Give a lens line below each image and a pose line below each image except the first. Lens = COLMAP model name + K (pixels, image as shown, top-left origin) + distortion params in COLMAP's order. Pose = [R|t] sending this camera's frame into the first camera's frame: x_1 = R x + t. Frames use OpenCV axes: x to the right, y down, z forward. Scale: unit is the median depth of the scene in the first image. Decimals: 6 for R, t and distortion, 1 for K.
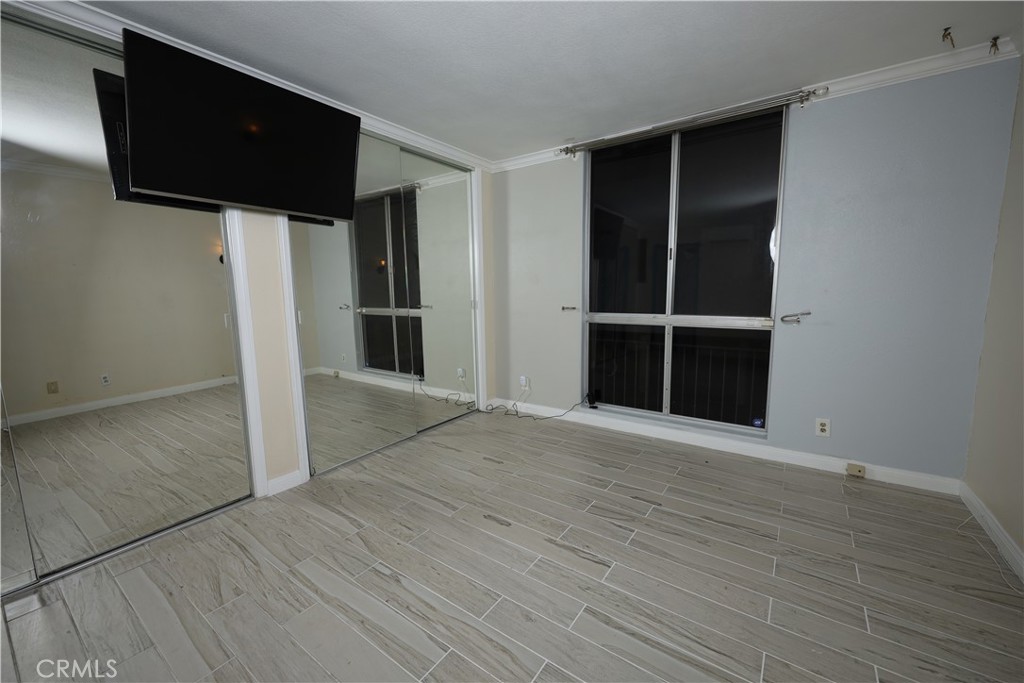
lens RADIAL K [[407.9, 0, 518.3], [0, 407.9, 342.4], [0, 0, 1]] dist [-0.002828, 0.000414]
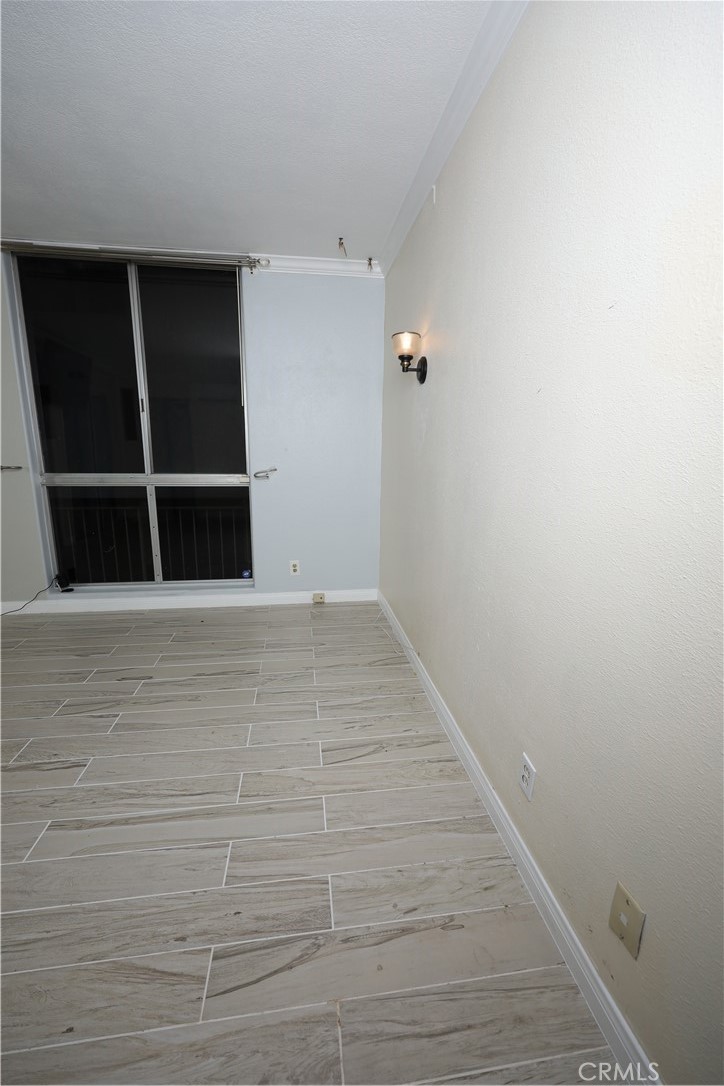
lens RADIAL K [[432.6, 0, 357.9], [0, 432.6, 541.3], [0, 0, 1]] dist [-0.002828, 0.000414]
pose [[0.732553, -0.122410, 0.669613, 0.065305], [0.068329, 0.991953, 0.106584, 0.014058], [-0.677272, -0.032324, 0.735023, -0.036786]]
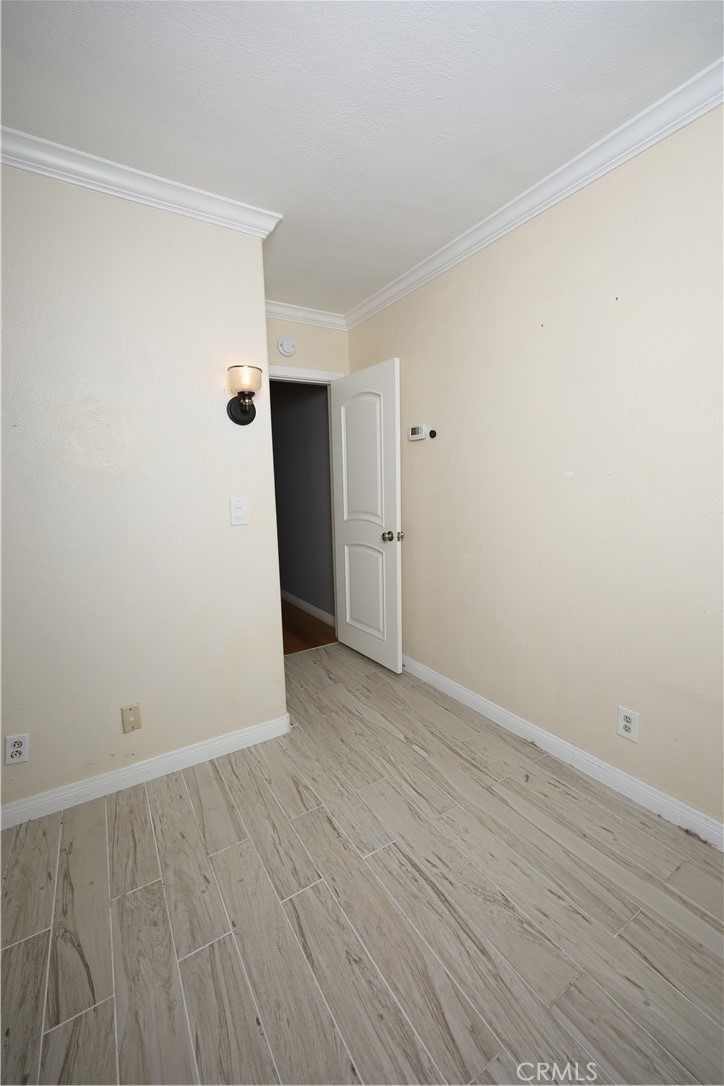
lens RADIAL K [[432.6, 0, 358.6], [0, 432.6, 539.0], [0, 0, 1]] dist [-0.002828, 0.000414]
pose [[-0.915744, -0.013974, 0.401519, -0.221788], [0.092114, 0.965470, 0.243685, -0.069749], [-0.391060, 0.260139, -0.882836, 0.468181]]
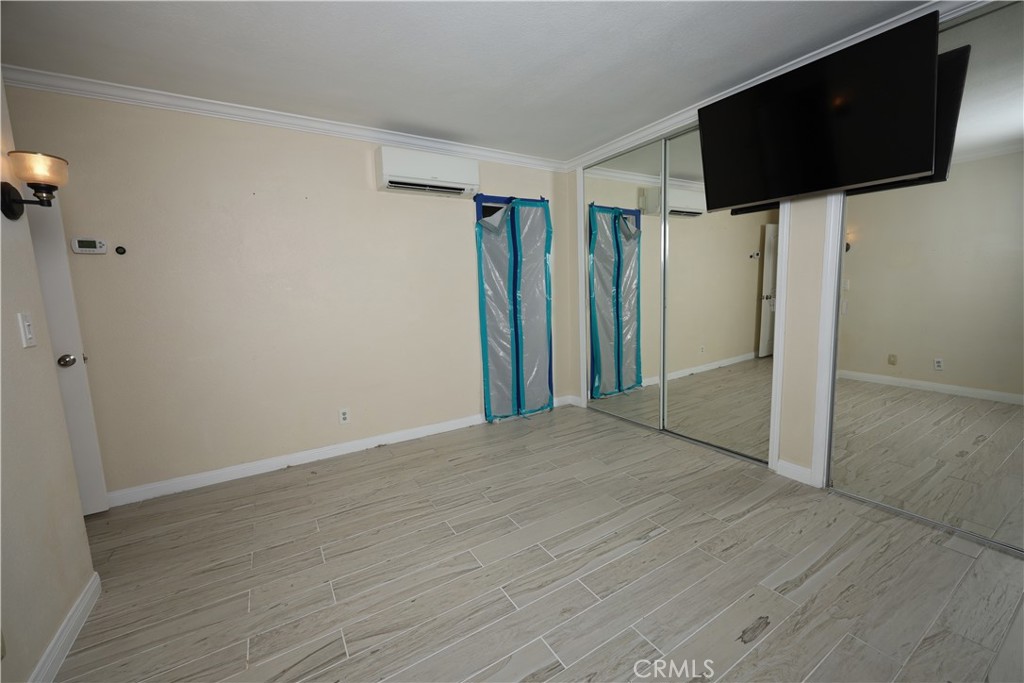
lens RADIAL K [[407.9, 0, 518.2], [0, 407.9, 342.8], [0, 0, 1]] dist [-0.002828, 0.000414]
pose [[-0.390897, 0.149956, -0.908137, 0.535074], [-0.085058, 0.976533, 0.197862, -0.100065], [0.916496, 0.154588, -0.368968, 0.693802]]
